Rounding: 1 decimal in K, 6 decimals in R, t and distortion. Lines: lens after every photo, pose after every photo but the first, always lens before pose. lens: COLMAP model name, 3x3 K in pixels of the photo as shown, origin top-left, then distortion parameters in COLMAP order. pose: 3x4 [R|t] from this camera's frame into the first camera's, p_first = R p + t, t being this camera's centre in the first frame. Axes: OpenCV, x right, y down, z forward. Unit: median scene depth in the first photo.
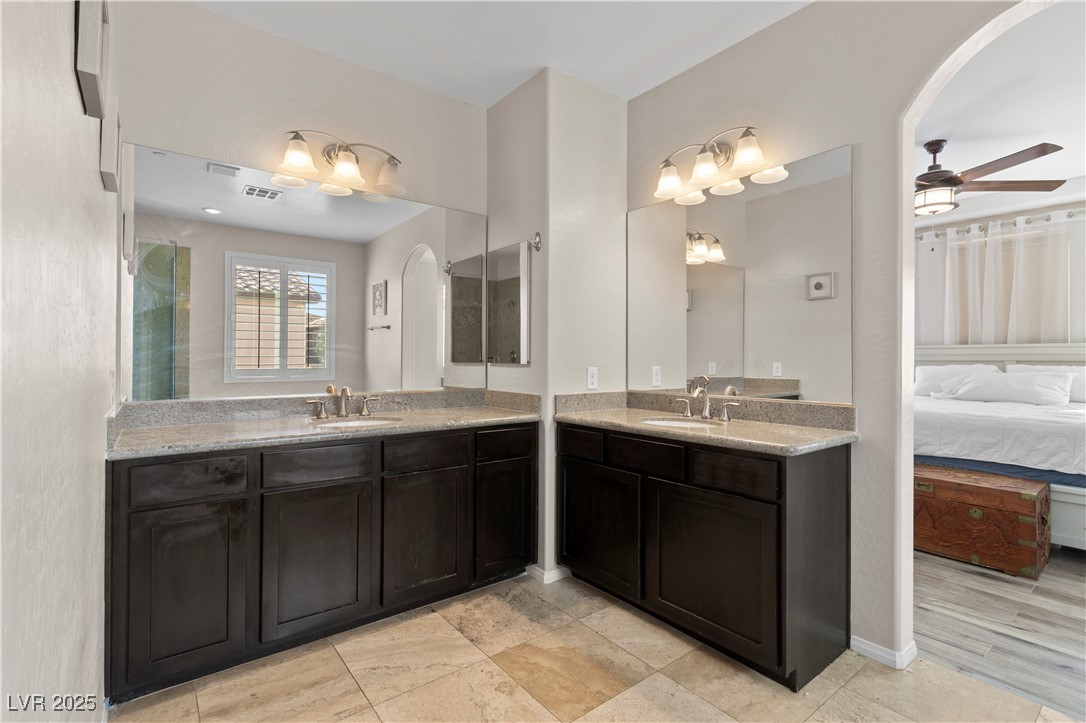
lens RADIAL K [[507.4, 0, 545.2], [0, 507.4, 357.4], [0, 0, 1]] dist [0.003284, 0.000233]
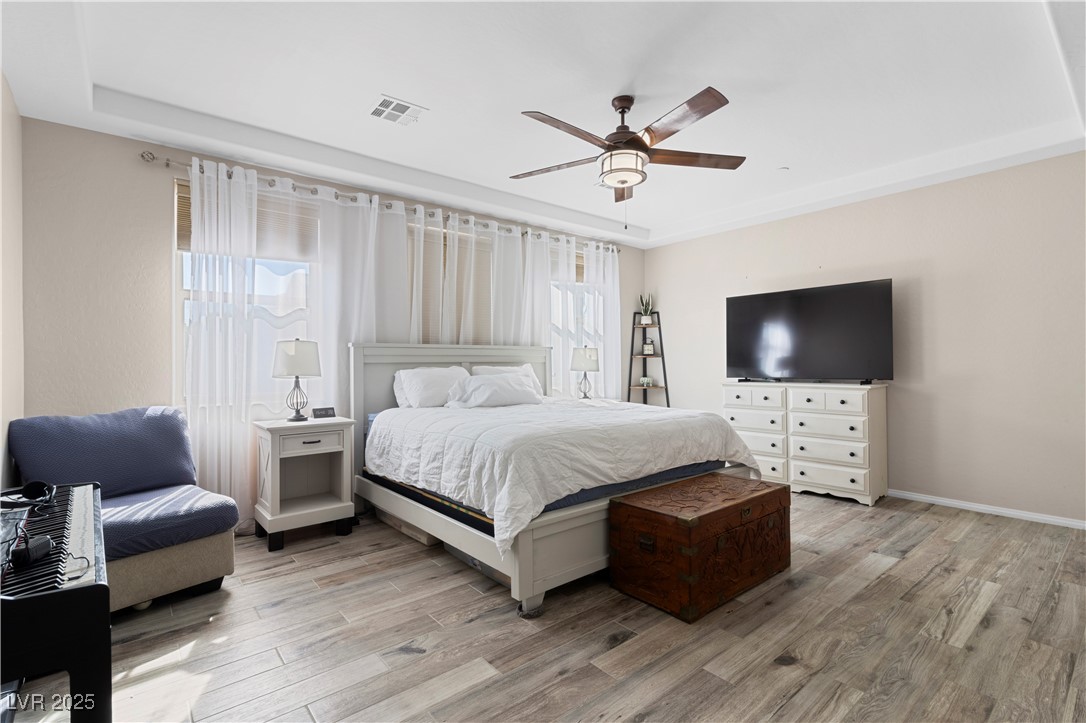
lens RADIAL K [[507.4, 0, 544.5], [0, 507.4, 358.7], [0, 0, 1]] dist [0.003284, 0.000233]
pose [[-0.016385, 0.001722, 0.999864, -0.111425], [0.003601, 0.999992, -0.001664, 0.004168], [-0.999859, 0.003573, -0.016391, 1.815231]]
